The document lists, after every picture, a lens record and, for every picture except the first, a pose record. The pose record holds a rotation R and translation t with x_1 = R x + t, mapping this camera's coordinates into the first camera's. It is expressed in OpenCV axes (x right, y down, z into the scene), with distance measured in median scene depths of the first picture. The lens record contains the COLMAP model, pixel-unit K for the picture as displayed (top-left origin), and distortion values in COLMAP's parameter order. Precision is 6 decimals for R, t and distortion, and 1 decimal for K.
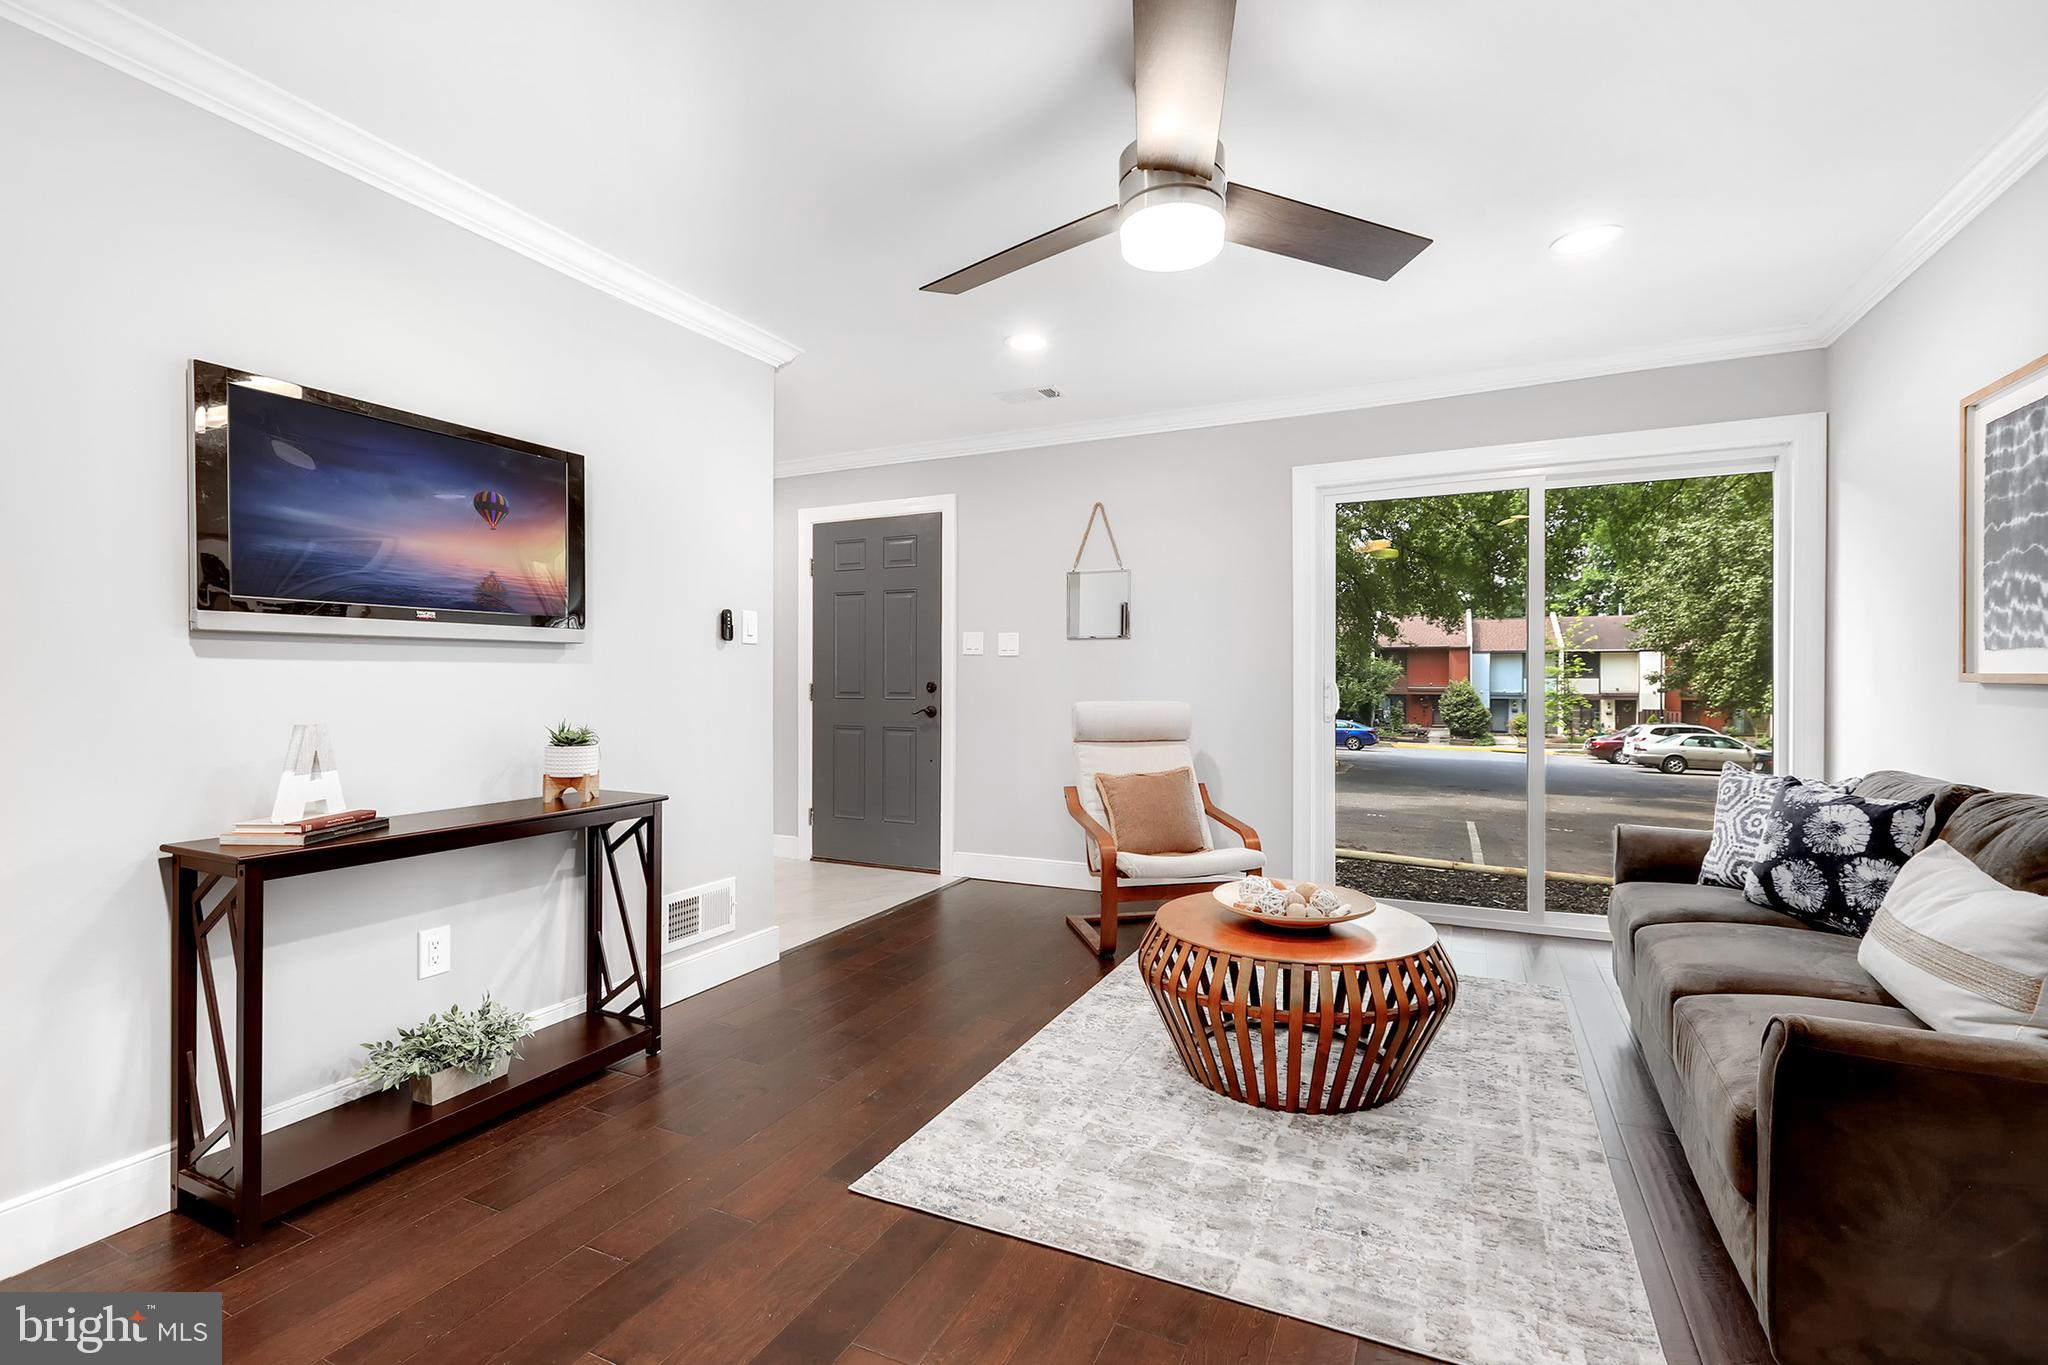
lens RADIAL K [[913.0, 0, 1026.4], [0, 913.0, 679.6], [0, 0, 1]] dist [0.005922, 0.000405]
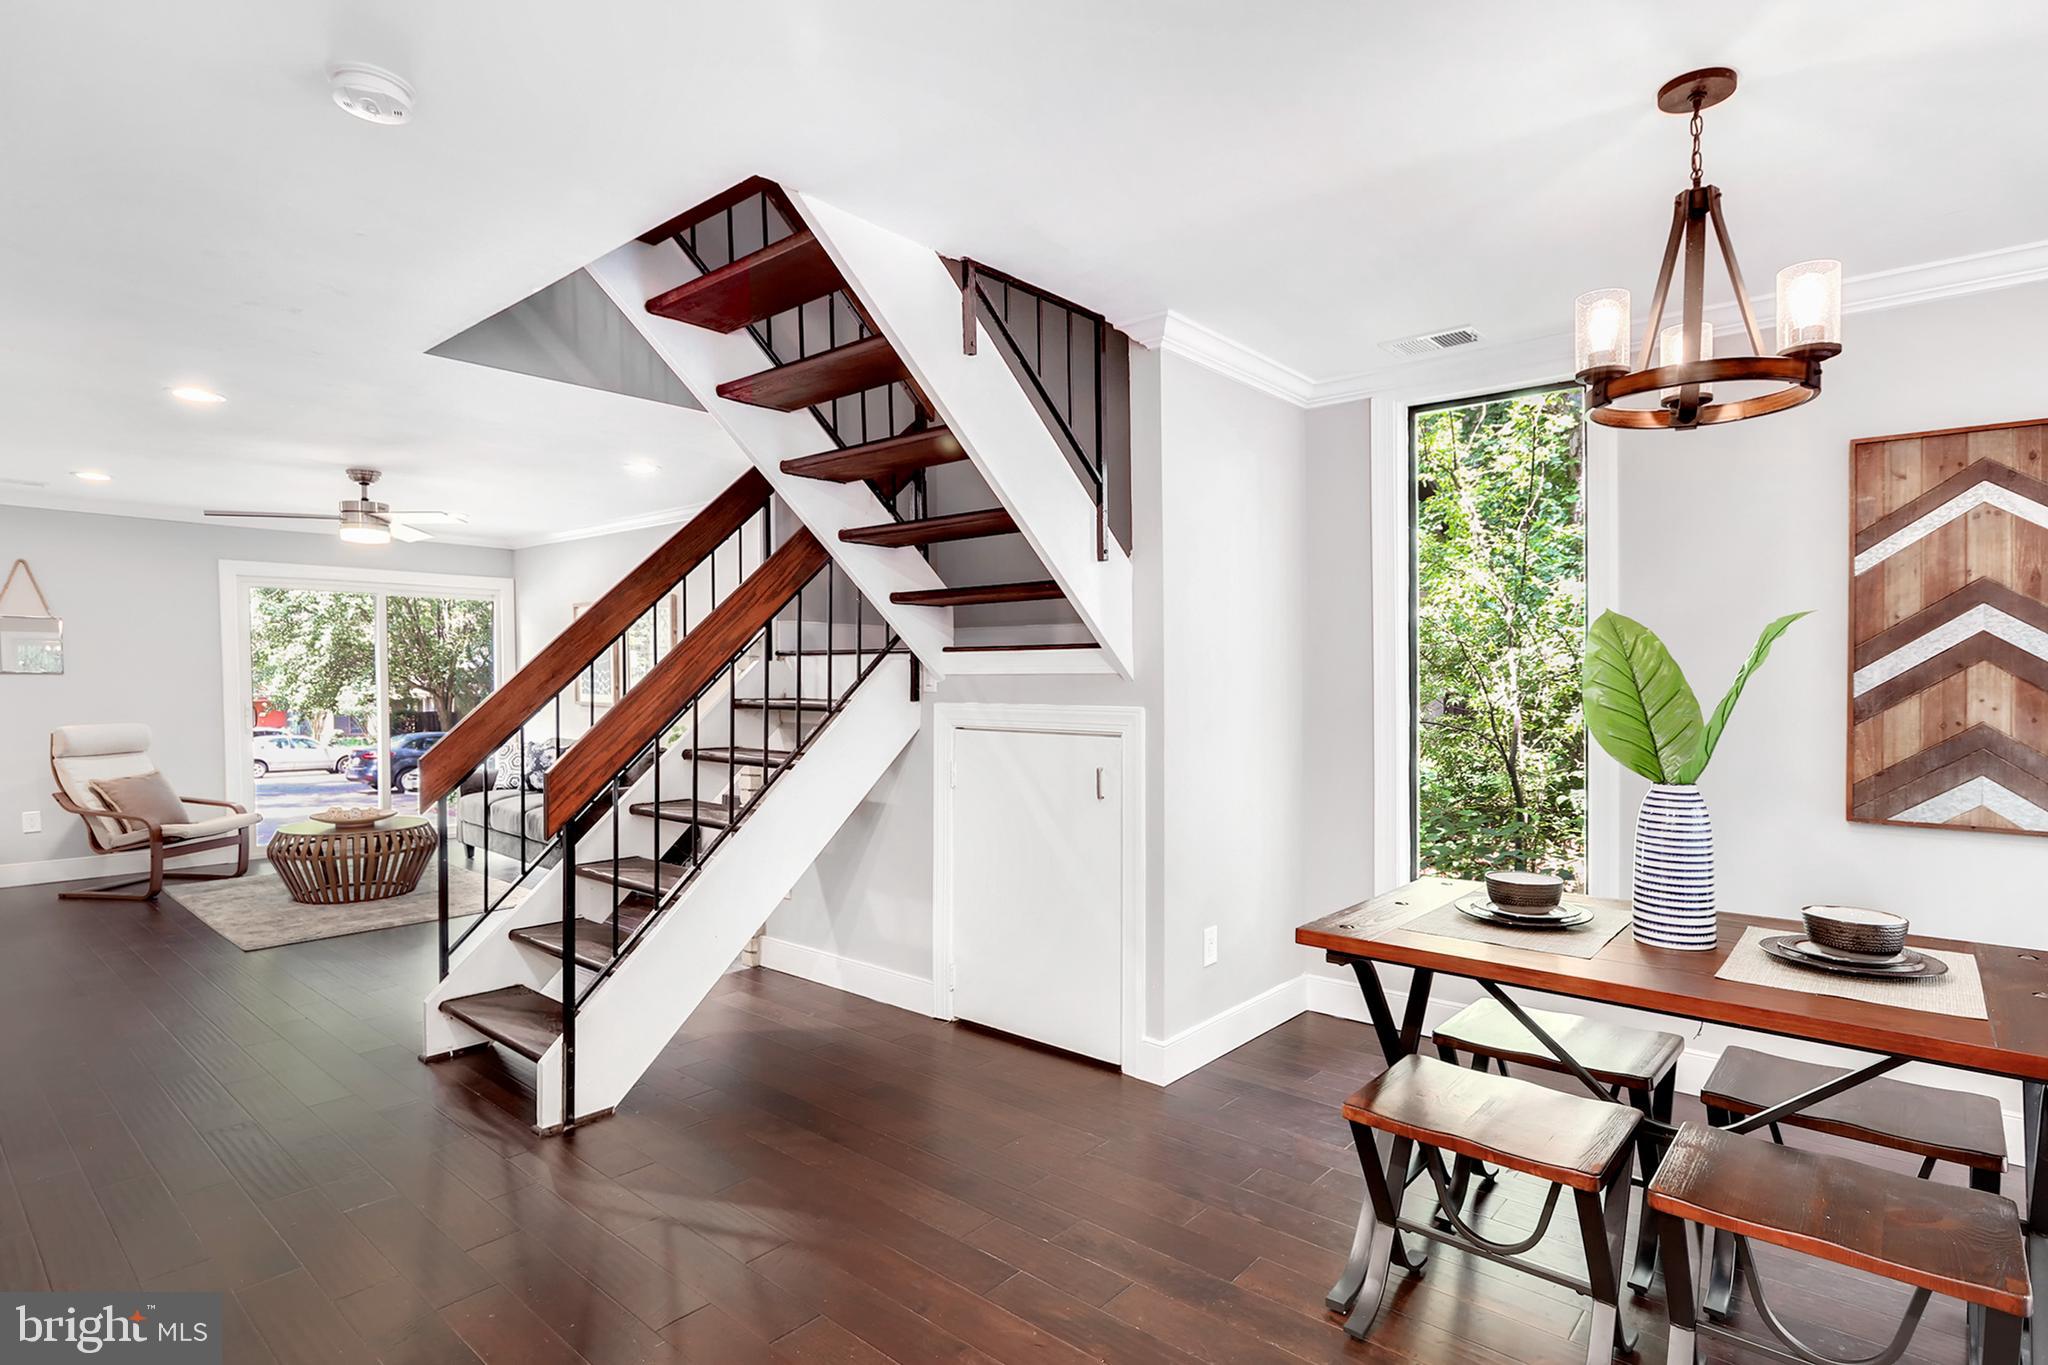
lens RADIAL K [[1018.4, 0, 1034.0], [0, 1018.4, 675.7], [0, 0, 1]] dist [-0.011815, 0.000437]
pose [[0.262746, -0.000923, 0.964865, -1.046364], [0.003436, 0.999994, 0.000021, -0.048955], [-0.964859, 0.003310, 0.262747, -0.778646]]
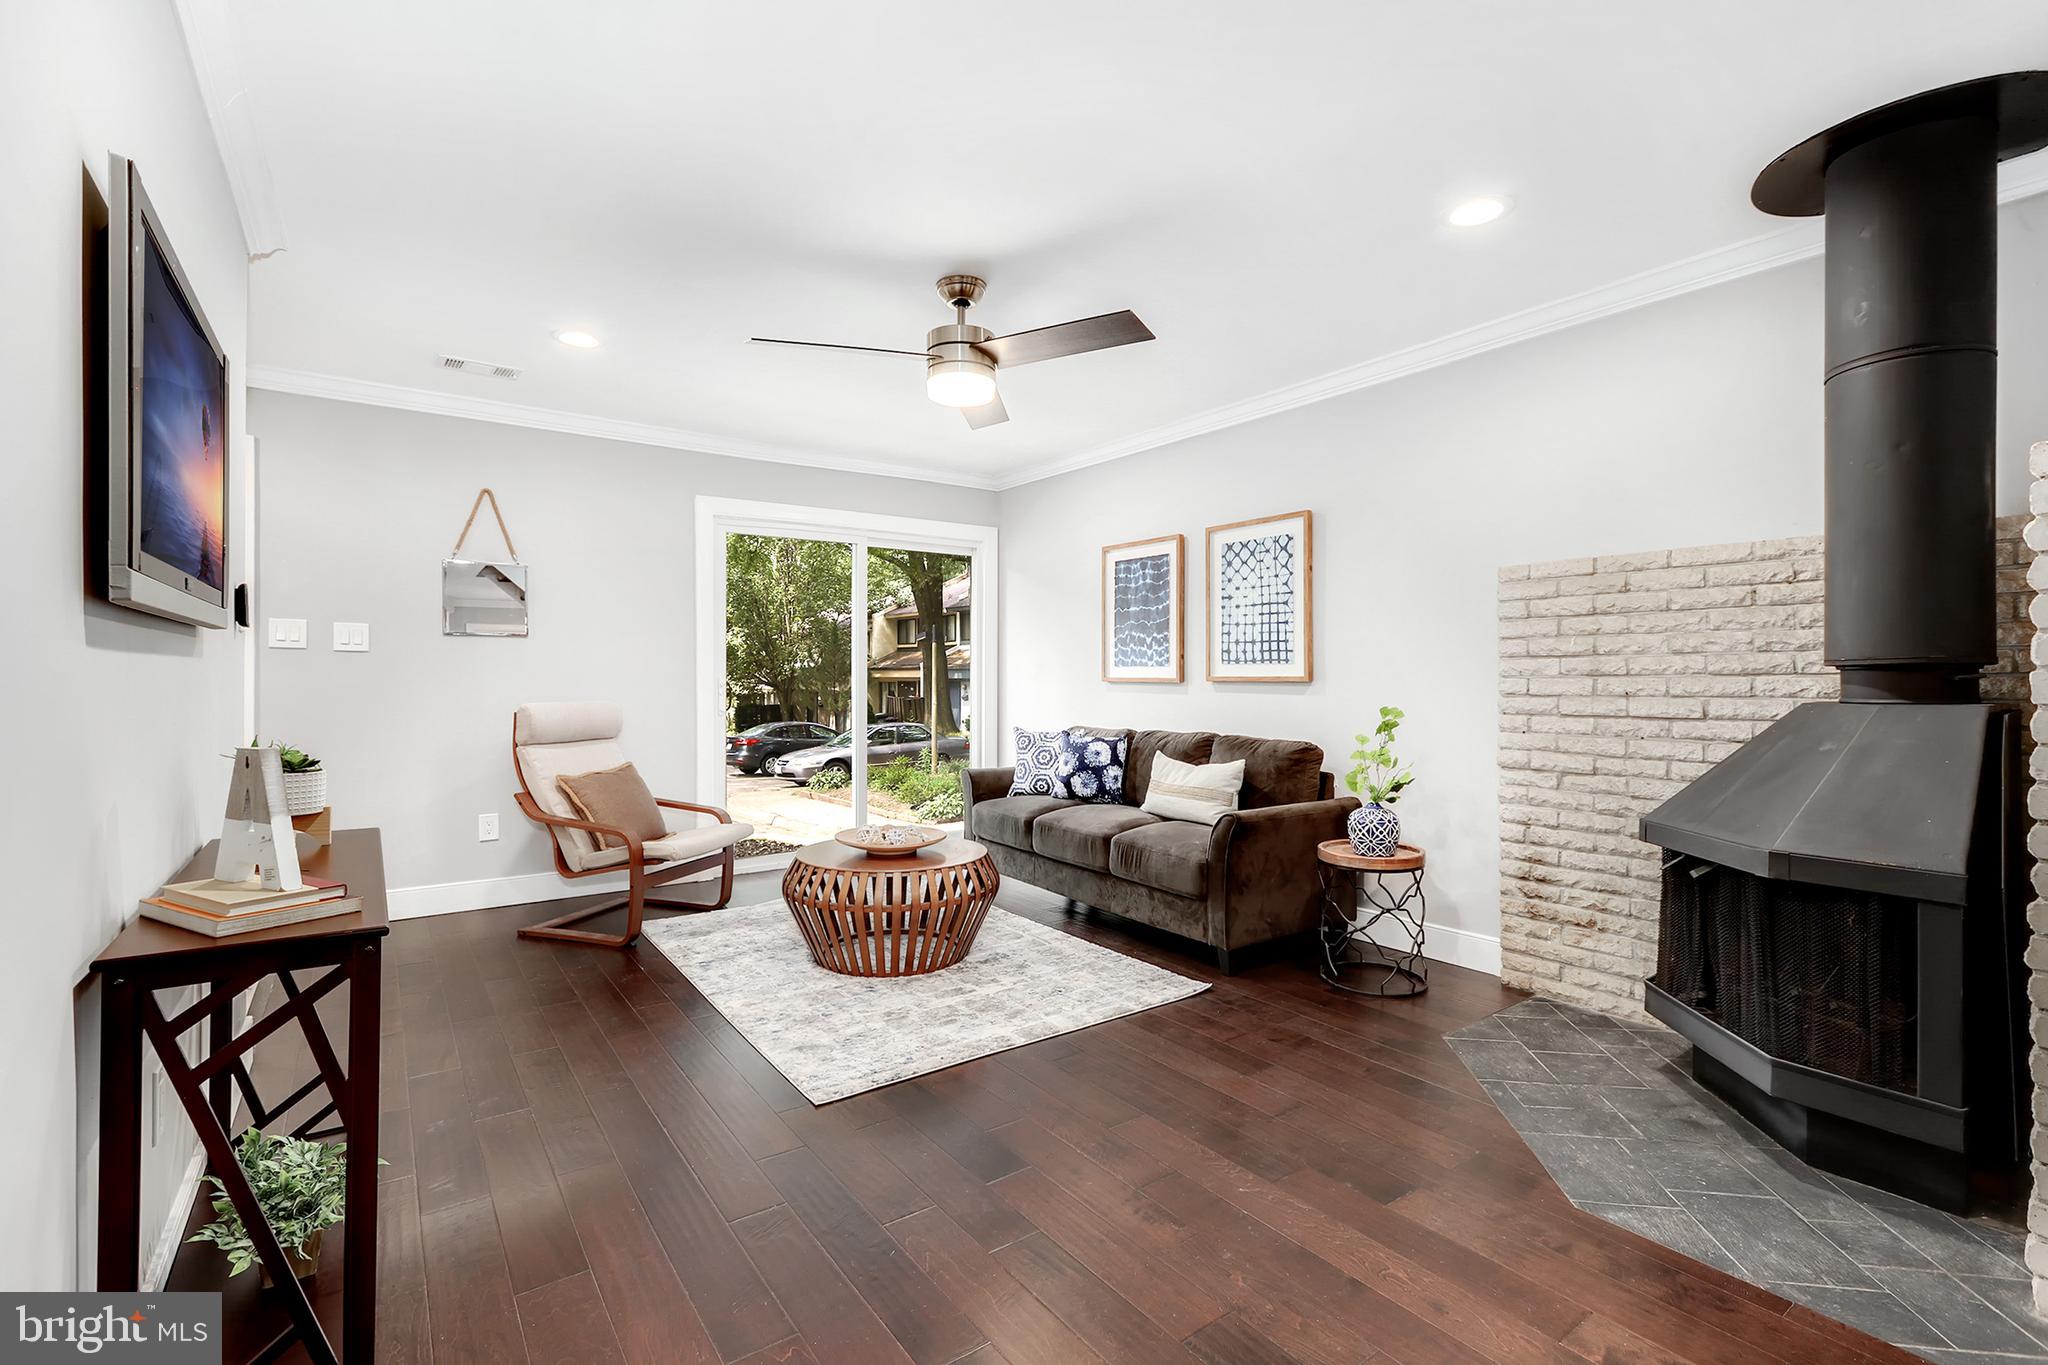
lens RADIAL K [[913.0, 0, 1026.4], [0, 913.0, 679.6], [0, 0, 1]] dist [0.005922, 0.000405]
pose [[0.486520, 0.000888, 0.873669, -0.561992], [-0.001666, 0.999999, -0.000089, -0.000841], [-0.873668, -0.001412, 0.486521, 0.088790]]
